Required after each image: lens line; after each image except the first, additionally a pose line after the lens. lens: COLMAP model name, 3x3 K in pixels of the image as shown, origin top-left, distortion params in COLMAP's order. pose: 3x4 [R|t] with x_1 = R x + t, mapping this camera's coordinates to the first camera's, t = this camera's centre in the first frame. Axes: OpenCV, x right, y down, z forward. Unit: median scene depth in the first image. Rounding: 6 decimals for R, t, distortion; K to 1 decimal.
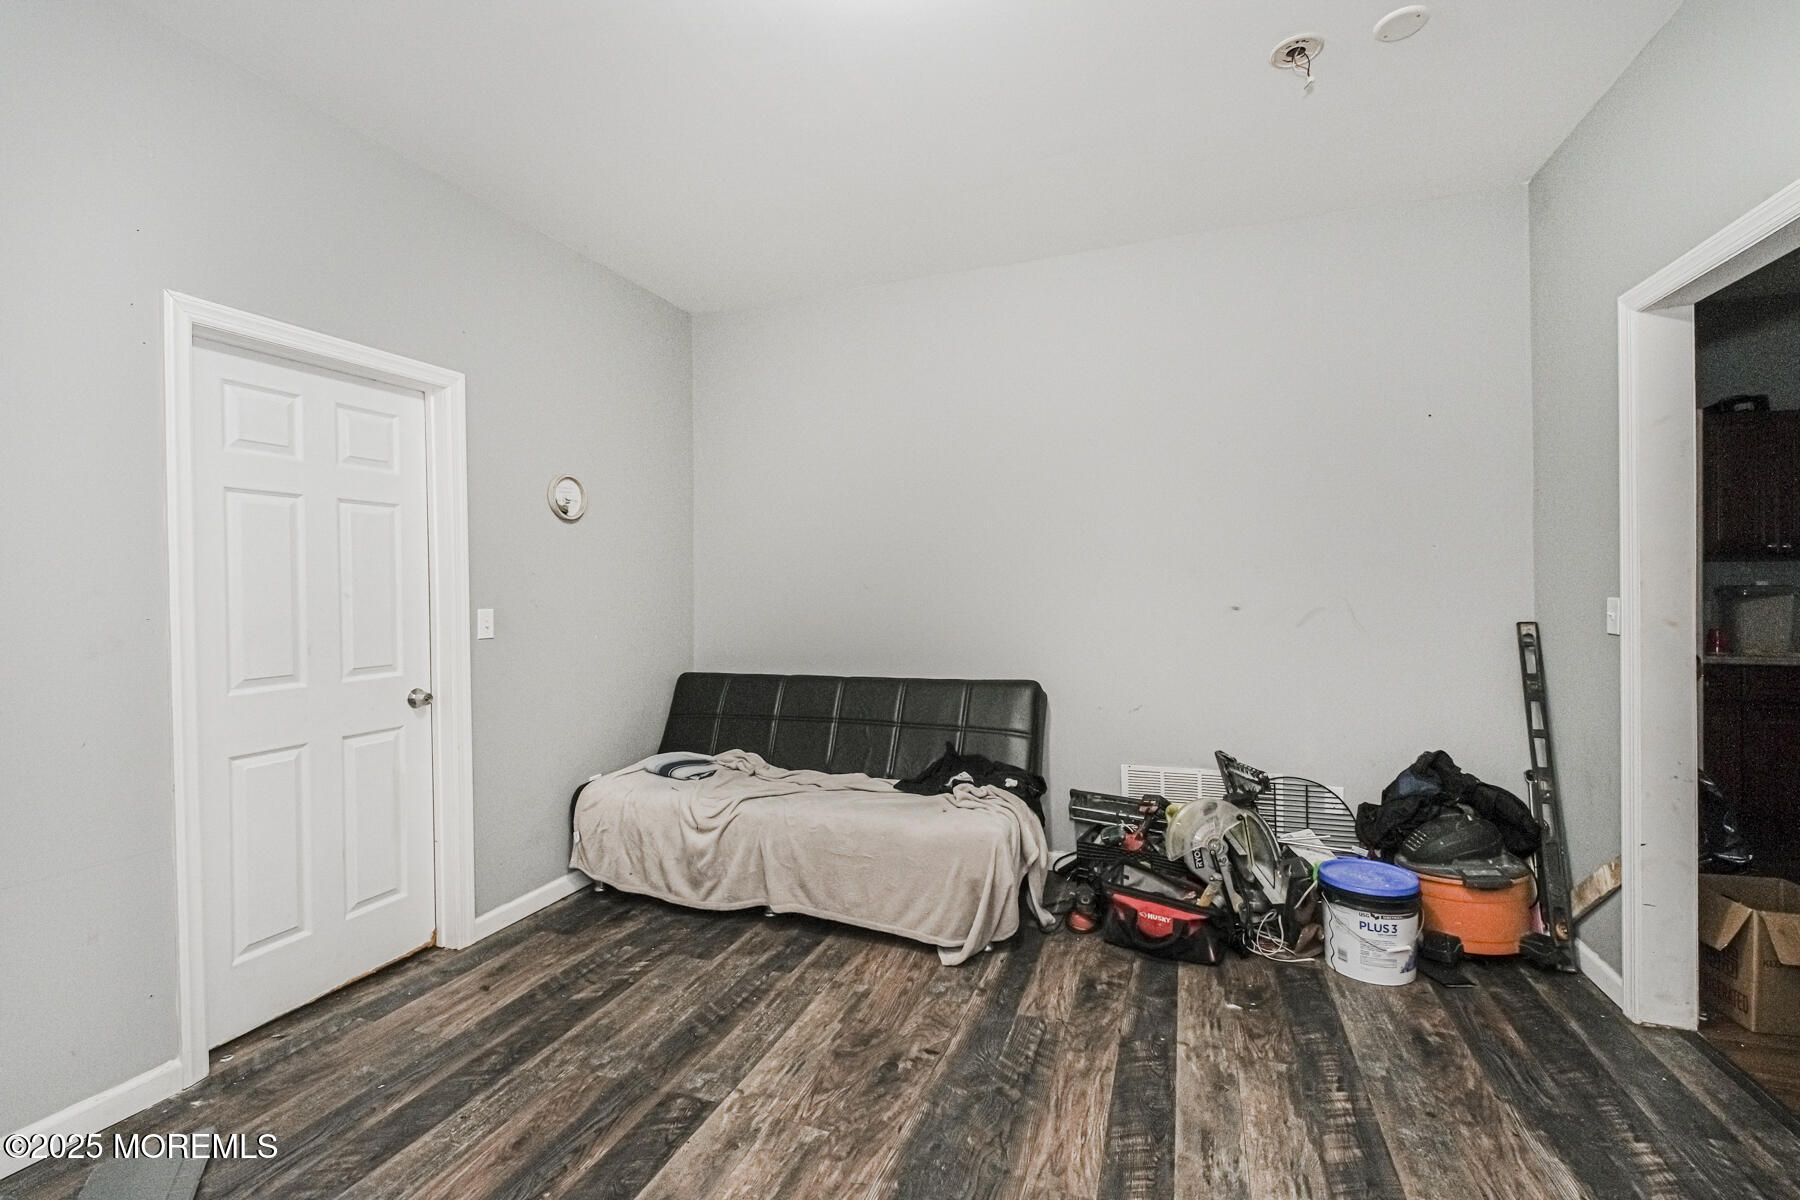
lens RADIAL K [[776.1, 0, 889.1], [0, 776.1, 596.6], [0, 0, 1]] dist [0.000513, -0.001159]
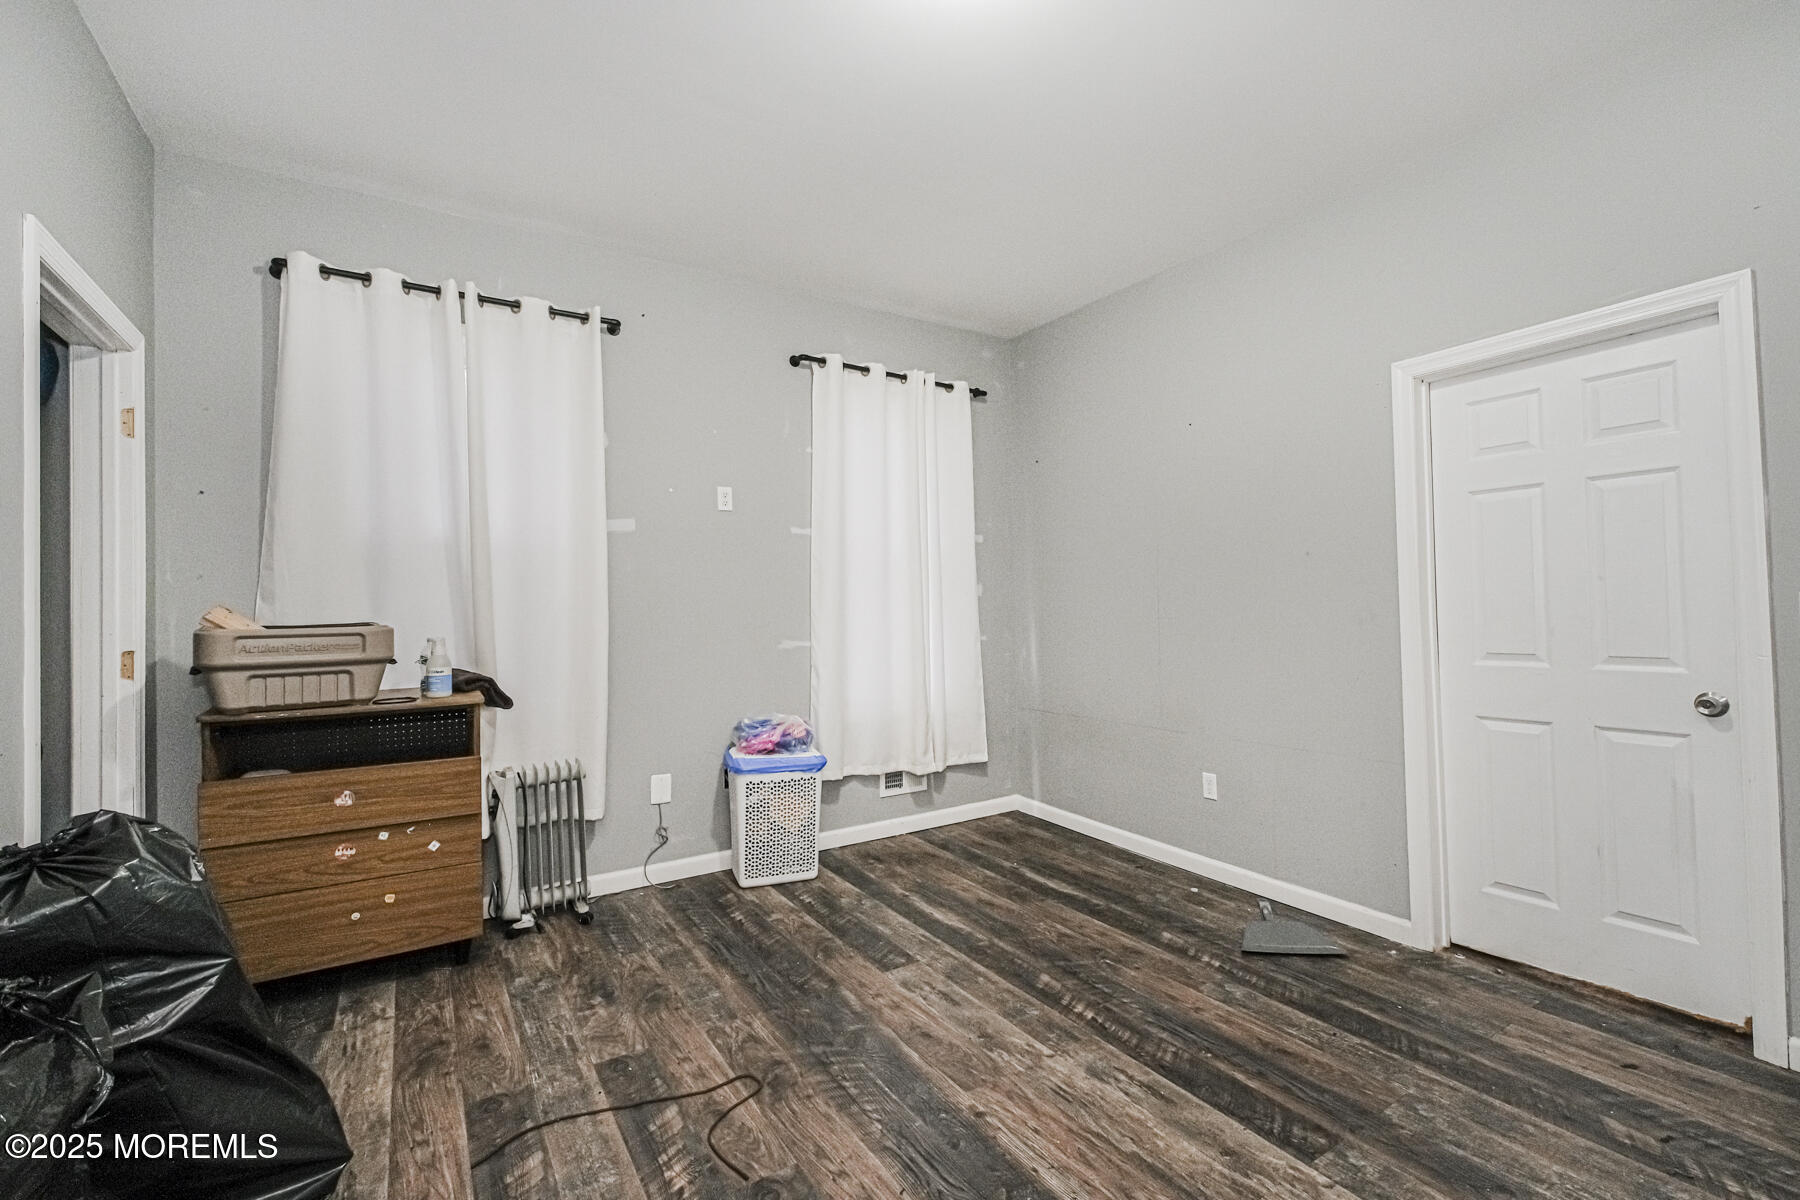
lens RADIAL K [[776.1, 0, 891.7], [0, 776.1, 597.2], [0, 0, 1]] dist [0.000513, -0.001159]
pose [[-0.601090, 0.017883, -0.798981, 0.707008], [0.023701, 0.999709, 0.004545, -0.003599], [0.798830, -0.016205, -0.601339, 1.088354]]
